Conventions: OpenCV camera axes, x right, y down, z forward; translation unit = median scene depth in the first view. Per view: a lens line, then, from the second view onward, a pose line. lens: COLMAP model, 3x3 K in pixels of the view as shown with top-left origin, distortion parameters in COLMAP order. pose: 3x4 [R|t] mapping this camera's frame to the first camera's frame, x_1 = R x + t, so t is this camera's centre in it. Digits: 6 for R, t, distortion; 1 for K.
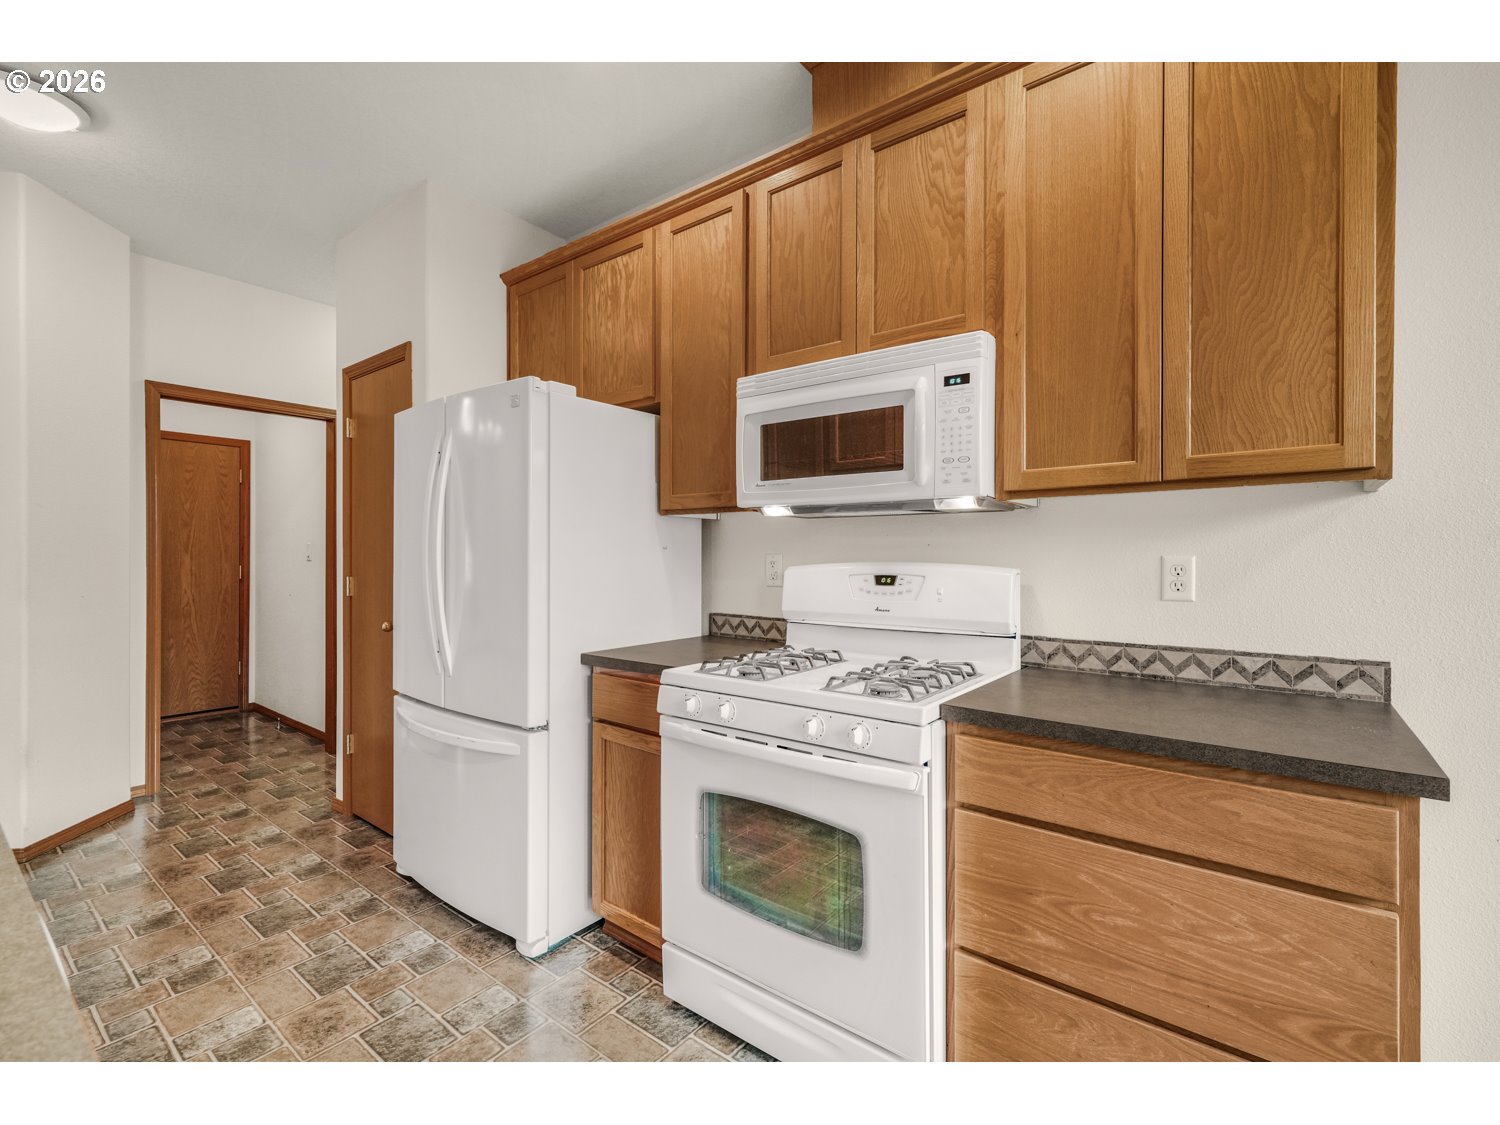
lens RADIAL K [[662.9, 0, 742.6], [0, 662.9, 558.8], [0, 0, 1]] dist [0.005270, 0.000991]
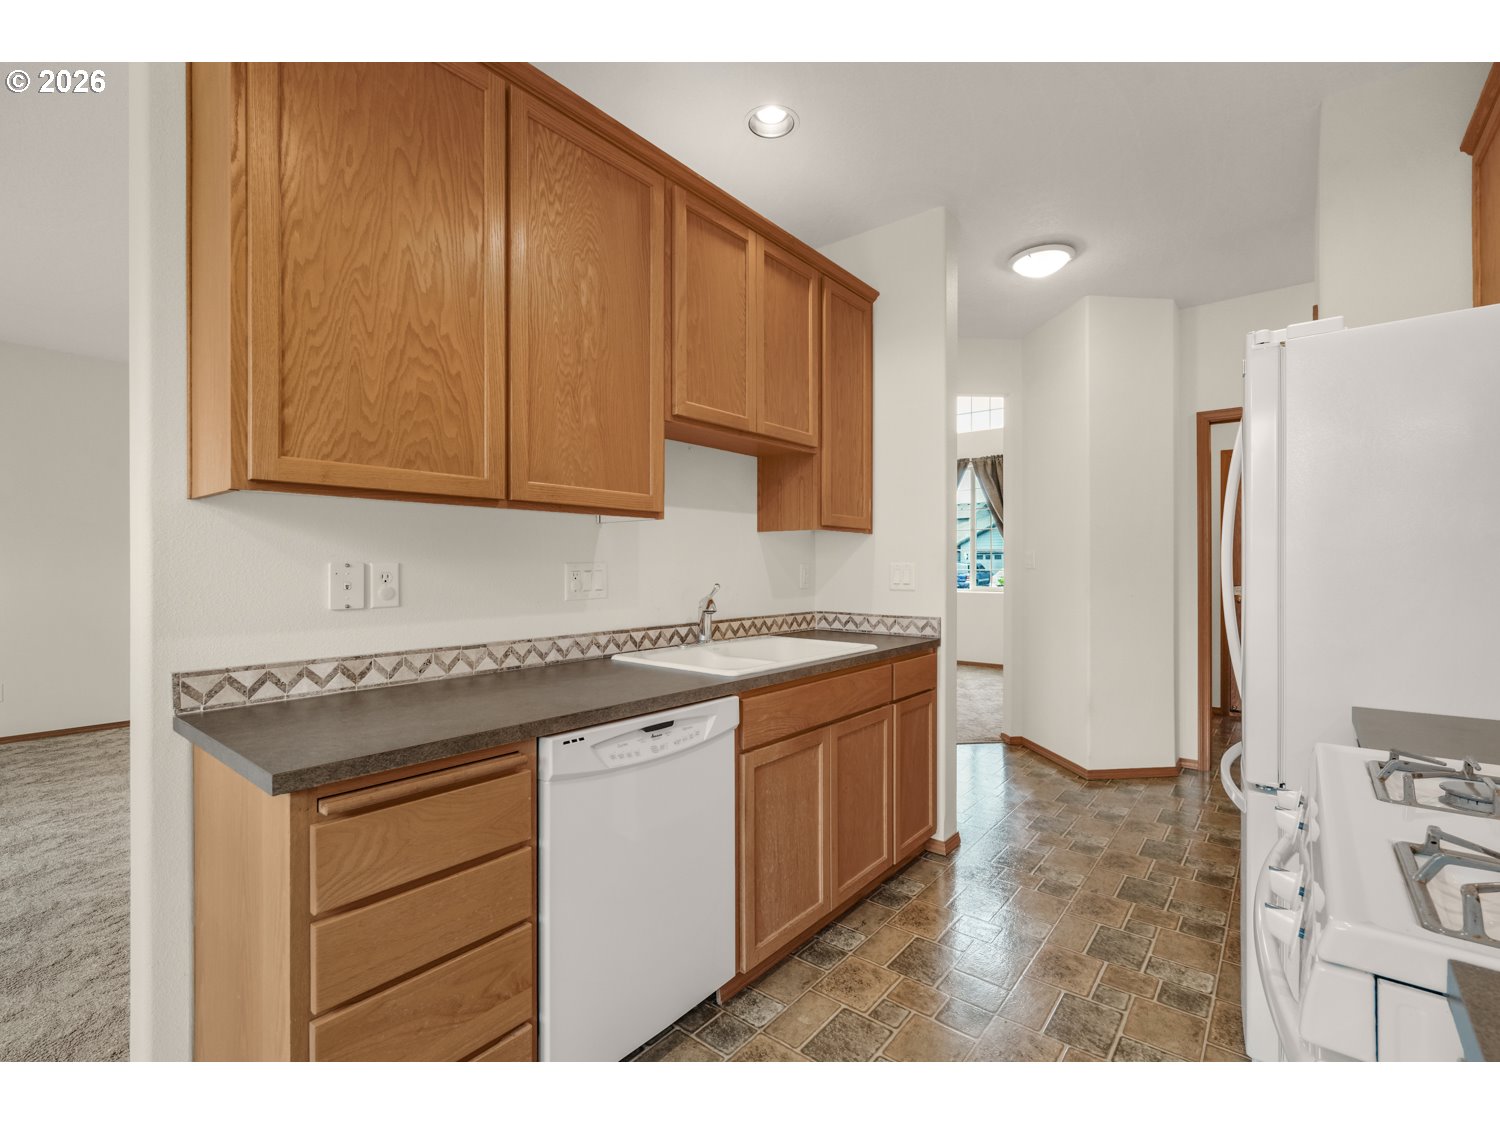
lens RADIAL K [[665.1, 0, 759.1], [0, 665.1, 559.4], [0, 0, 1]] dist [0.000484, 0.000457]
pose [[-0.008456, -0.010658, -0.999907, 0.668936], [-0.001117, 0.999943, -0.010649, 0.002528], [0.999964, 0.001027, -0.008467, 0.603775]]
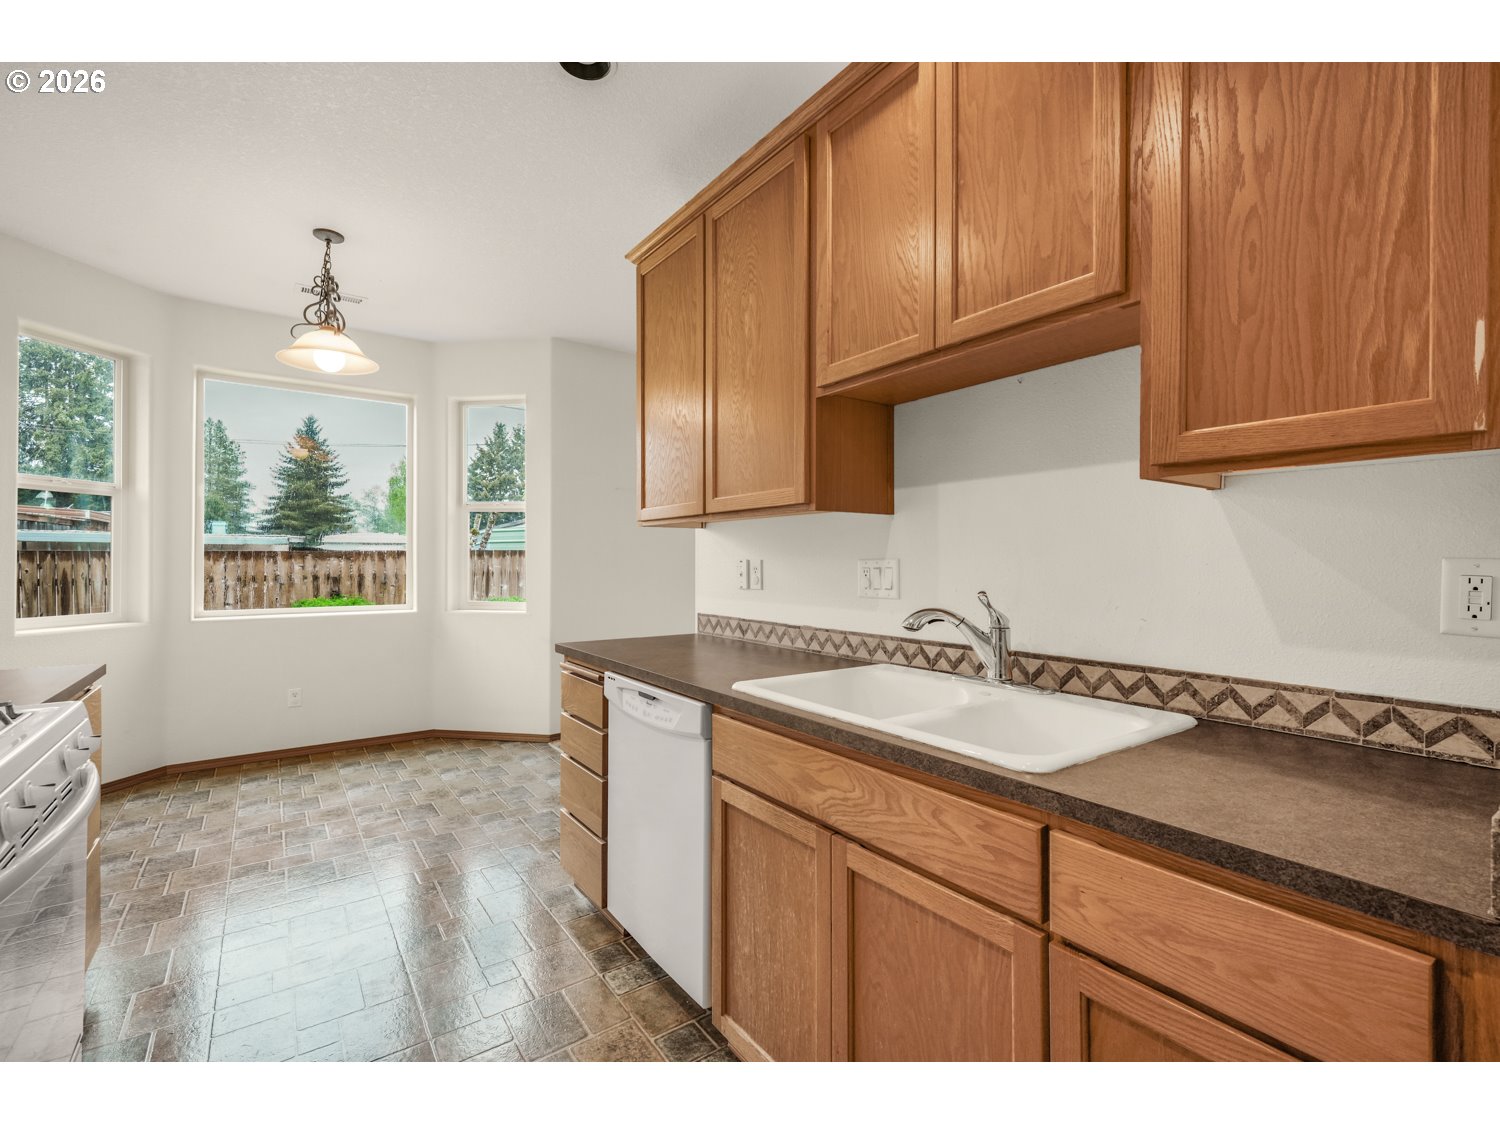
lens RADIAL K [[660.7, 0, 744.2], [0, 660.7, 557.7], [0, 0, 1]] dist [0.003708, 0.000523]
pose [[-0.961349, -0.000647, 0.275331, -0.987540], [-0.001536, 0.999994, -0.003014, -0.004070], [-0.275327, -0.003321, -0.961345, 1.644105]]
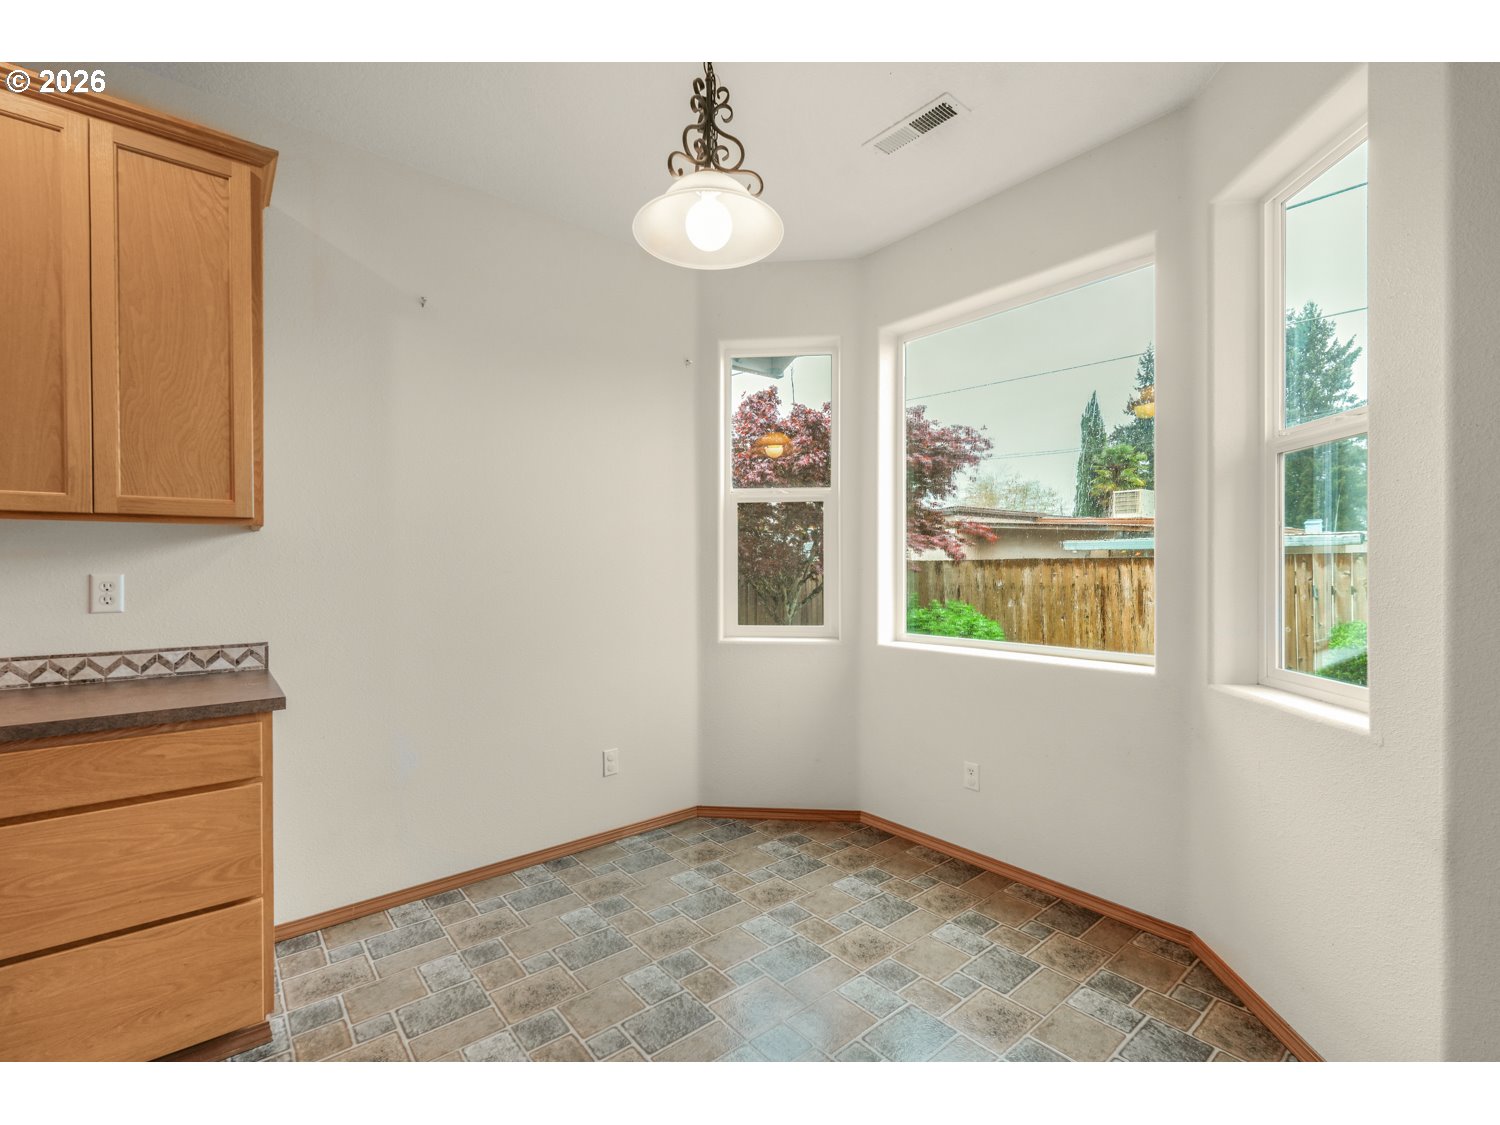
lens RADIAL K [[661.0, 0, 753.0], [0, 661.0, 569.4], [0, 0, 1]] dist [0.001267, 0.000511]
pose [[0.201301, -0.005177, 0.979516, -0.301429], [0.006496, 0.999971, 0.003950, -0.011739], [-0.979508, 0.005567, 0.201329, -0.408466]]
